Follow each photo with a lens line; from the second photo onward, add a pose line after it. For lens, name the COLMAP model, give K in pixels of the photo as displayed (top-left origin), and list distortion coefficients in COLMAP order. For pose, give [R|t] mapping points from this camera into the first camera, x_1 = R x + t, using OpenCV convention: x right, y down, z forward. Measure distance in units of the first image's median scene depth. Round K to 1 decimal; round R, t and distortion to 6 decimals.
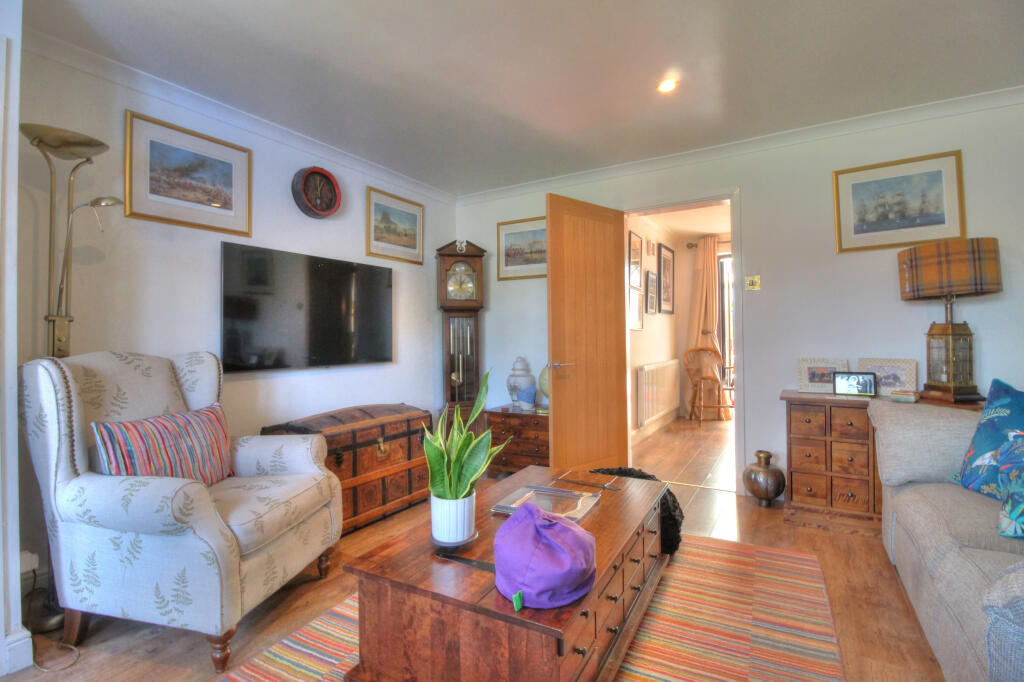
lens RADIAL K [[481.1, 0, 511.6], [0, 481.1, 332.1], [0, 0, 1]] dist [-0.003825, -0.005733]
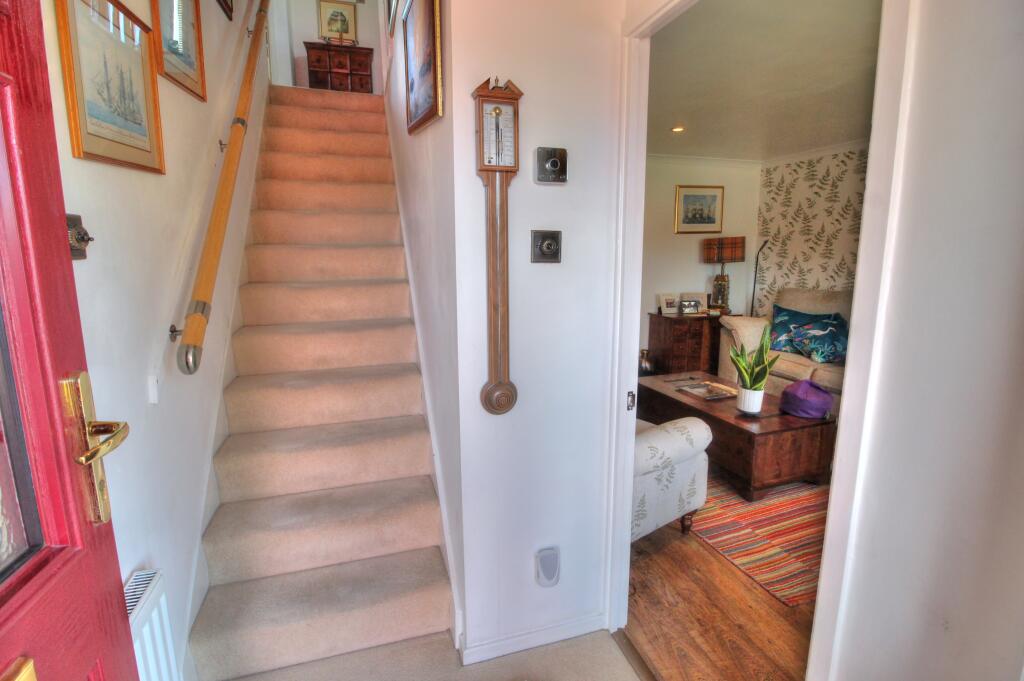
lens RADIAL K [[481.1, 0, 513.3], [0, 481.1, 330.6], [0, 0, 1]] dist [-0.003825, -0.005733]
pose [[0.664876, -0.114230, 0.738167, -1.123929], [-0.015809, 0.985864, 0.166800, -0.103130], [-0.746786, -0.122571, 0.653672, 0.256851]]
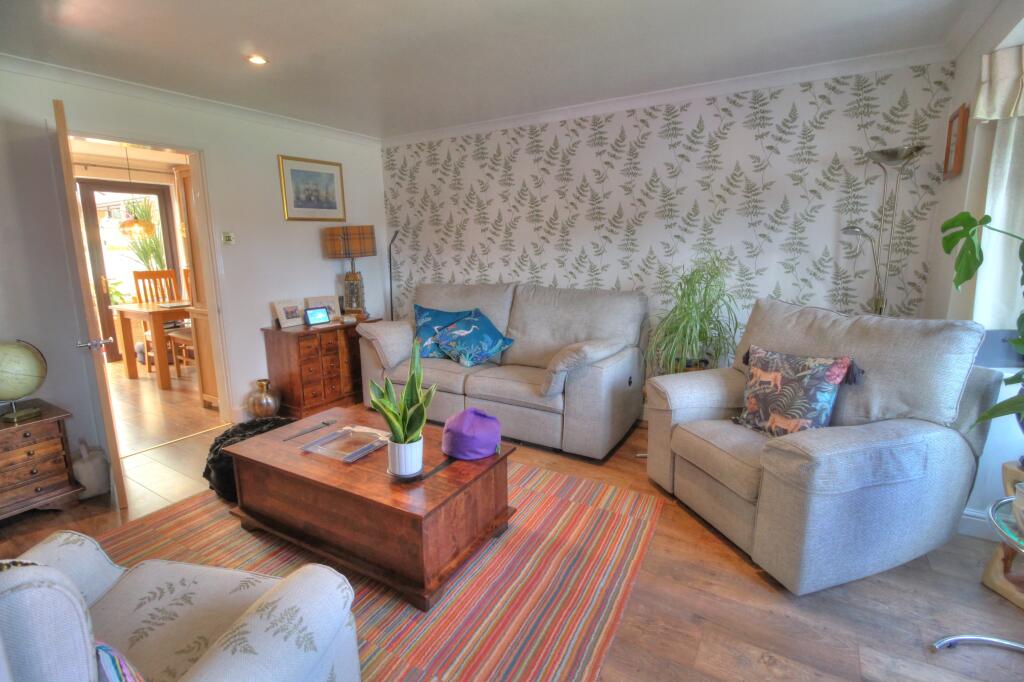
lens RADIAL K [[481.1, 0, 509.3], [0, 481.1, 335.7], [0, 0, 1]] dist [-0.003825, -0.005733]
pose [[0.021002, -0.175547, 0.984247, -0.716237], [-0.007801, 0.984405, 0.175742, -0.092338], [-0.999749, -0.011369, 0.019305, 0.367287]]
